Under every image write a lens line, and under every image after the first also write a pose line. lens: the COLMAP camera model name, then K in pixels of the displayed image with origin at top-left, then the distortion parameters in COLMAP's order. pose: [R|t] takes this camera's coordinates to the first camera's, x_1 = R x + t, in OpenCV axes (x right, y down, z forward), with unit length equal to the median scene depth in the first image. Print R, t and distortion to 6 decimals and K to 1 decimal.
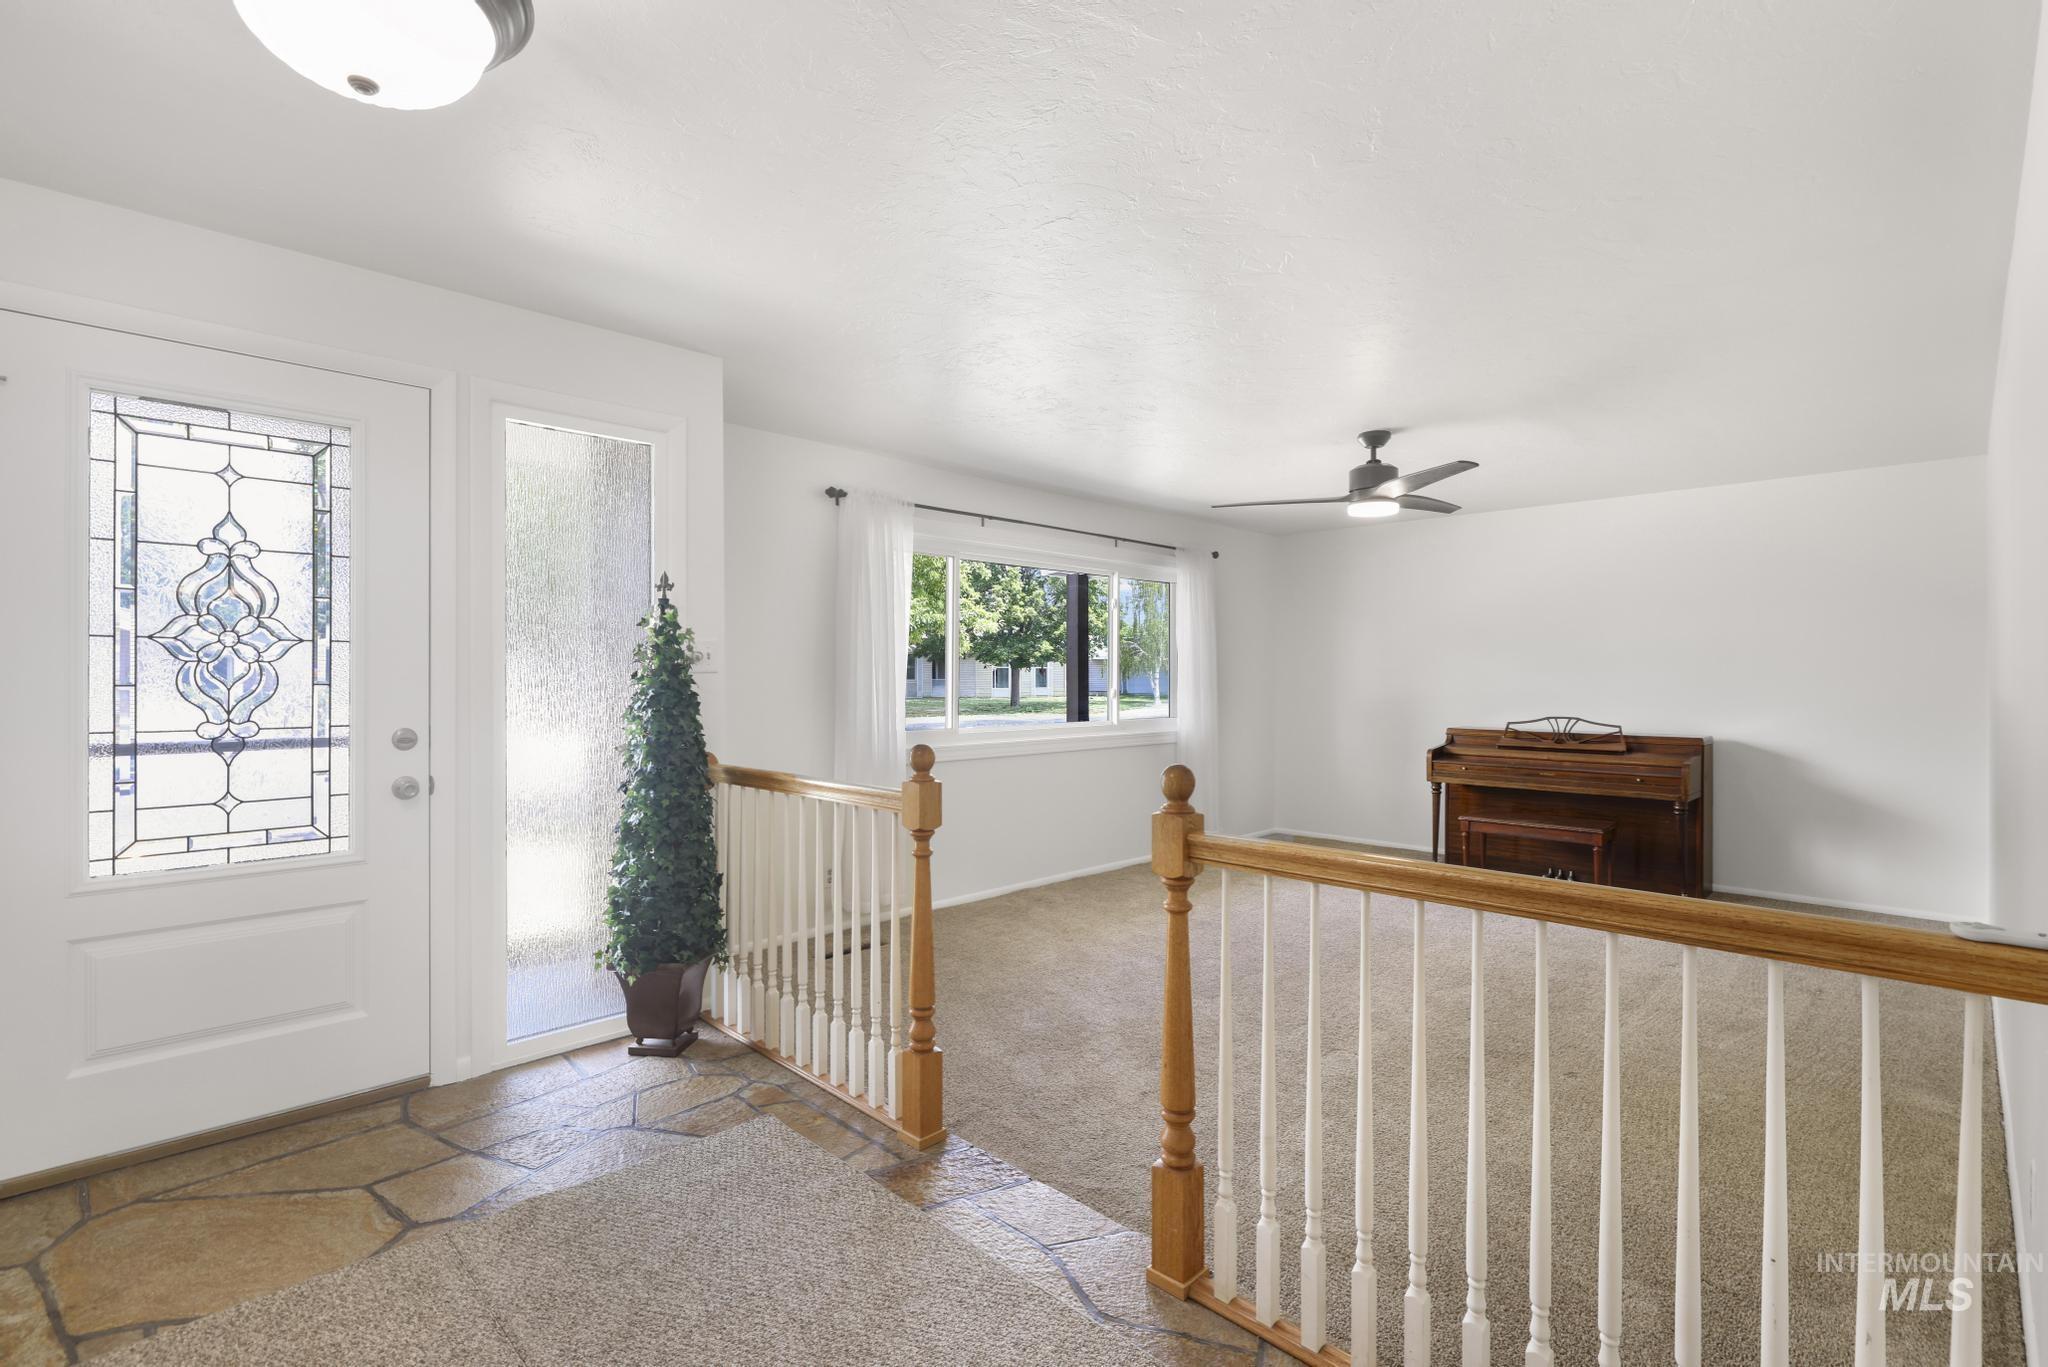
lens RADIAL K [[938.7, 0, 1025.4], [0, 938.7, 675.1], [0, 0, 1]] dist [-0.008866, 0.000593]
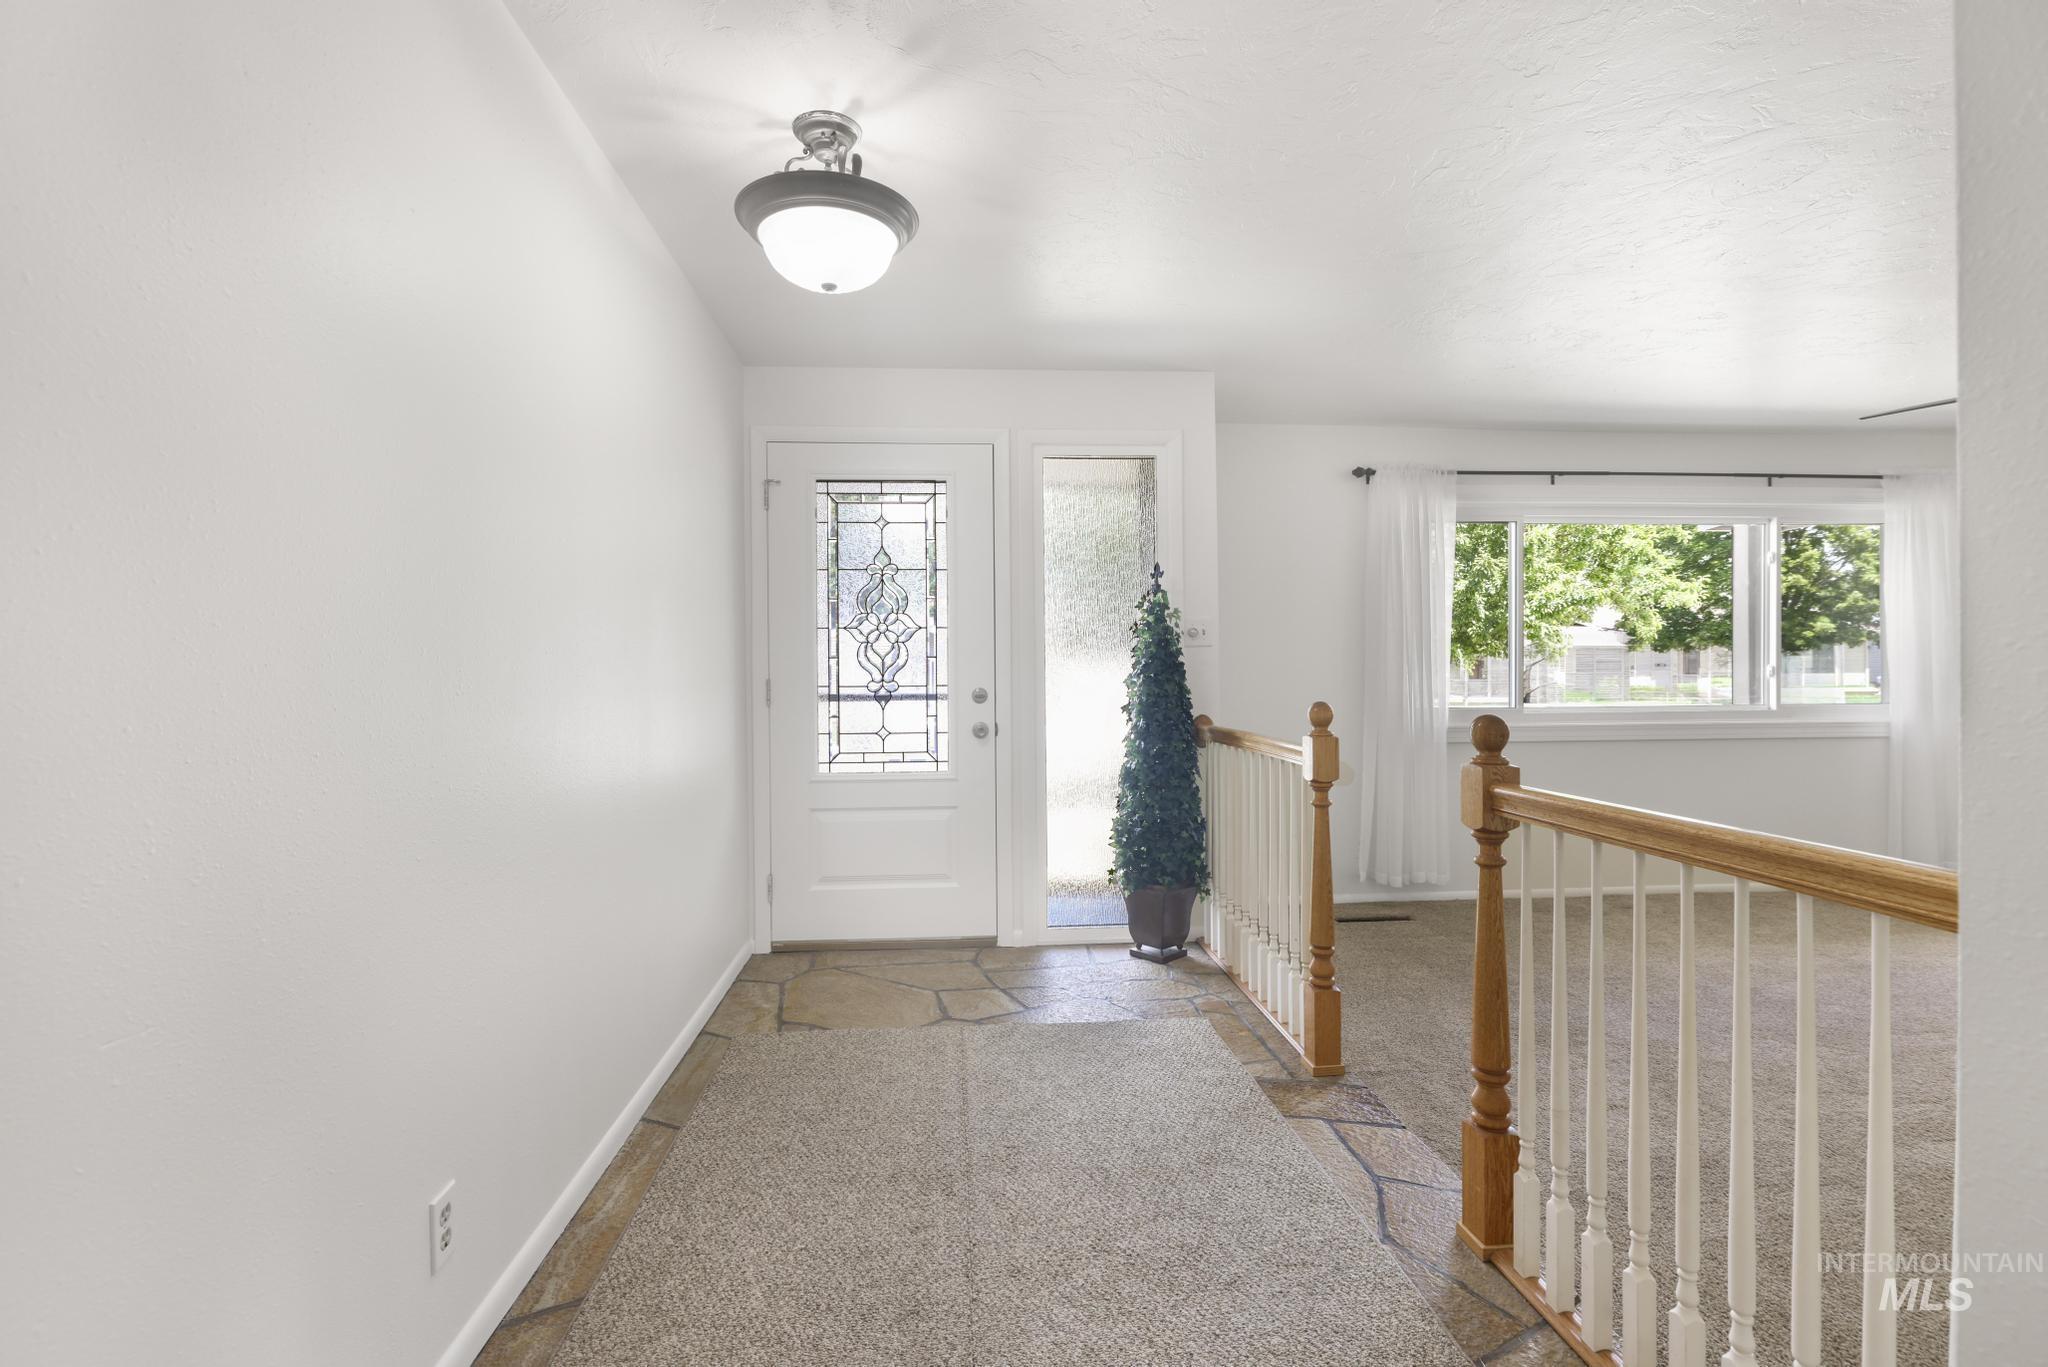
lens RADIAL K [[938.7, 0, 1020.4], [0, 938.7, 681.7], [0, 0, 1]] dist [-0.008866, 0.000593]
pose [[0.756933, -0.002118, -0.653489, 0.325235], [0.010738, 0.999900, 0.009197, 0.036478], [0.653405, -0.013978, 0.756880, -0.033457]]
